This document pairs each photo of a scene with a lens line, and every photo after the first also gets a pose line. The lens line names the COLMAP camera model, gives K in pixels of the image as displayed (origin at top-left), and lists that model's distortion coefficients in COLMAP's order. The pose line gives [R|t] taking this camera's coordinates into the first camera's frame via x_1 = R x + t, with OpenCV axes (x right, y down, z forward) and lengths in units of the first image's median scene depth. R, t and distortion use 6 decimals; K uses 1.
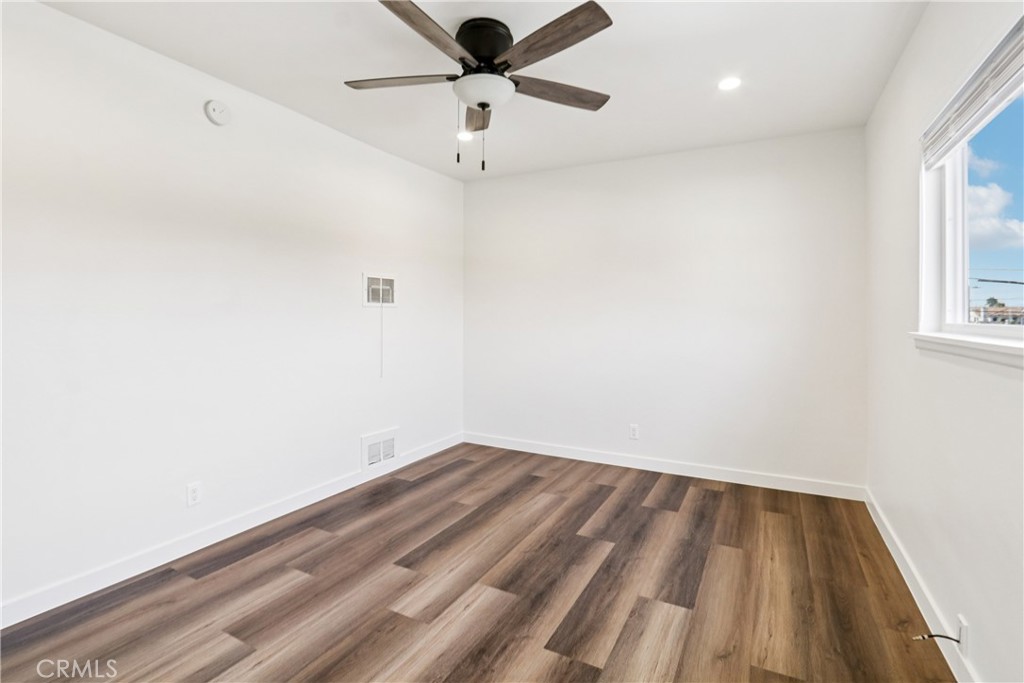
lens RADIAL K [[481.8, 0, 513.5], [0, 481.8, 312.1], [0, 0, 1]] dist [-0.016876, 0.000121]
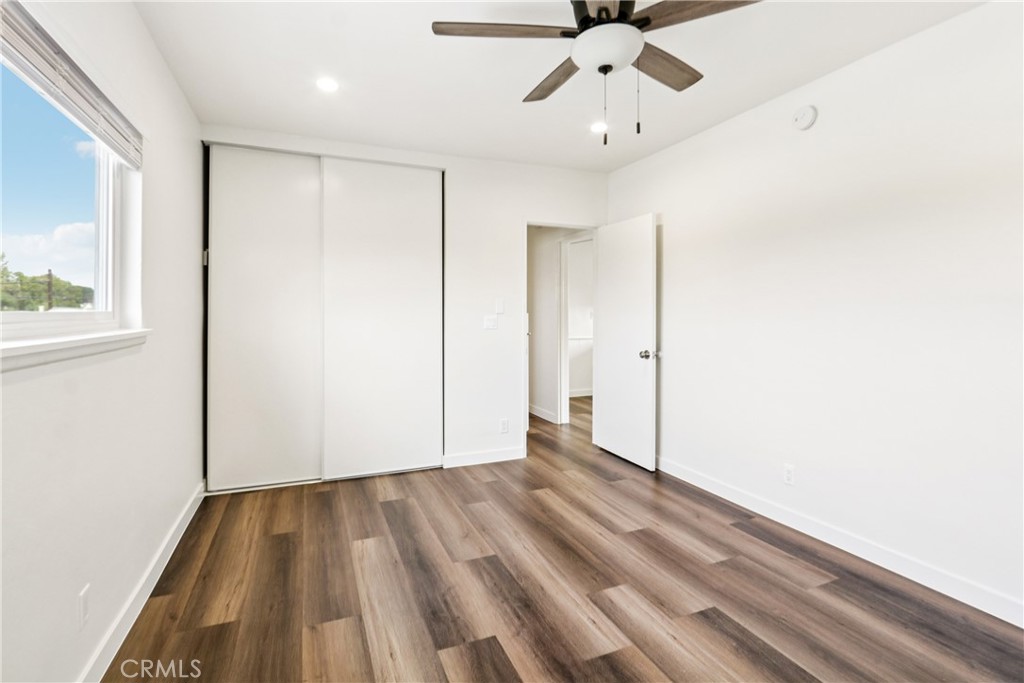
lens RADIAL K [[481.8, 0, 513.5], [0, 481.8, 312.1], [0, 0, 1]] dist [-0.016876, 0.000121]
pose [[-0.624419, -0.004545, -0.781076, 0.685176], [0.005159, 0.999937, -0.009943, 0.010848], [0.781072, -0.010238, -0.624357, 1.357752]]
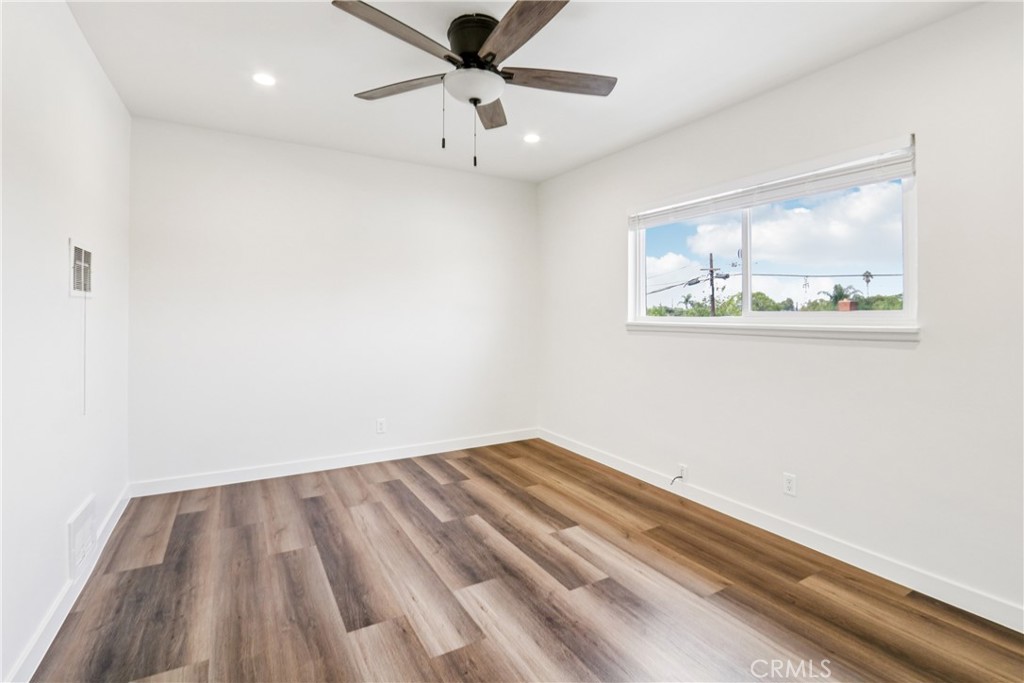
lens RADIAL K [[481.8, 0, 513.5], [0, 481.8, 312.1], [0, 0, 1]] dist [-0.016876, 0.000121]
pose [[0.525158, -0.000373, 0.851005, -0.830988], [-0.005287, 0.999979, 0.003701, 0.001780], [-0.850988, -0.006443, 0.525145, 0.398820]]
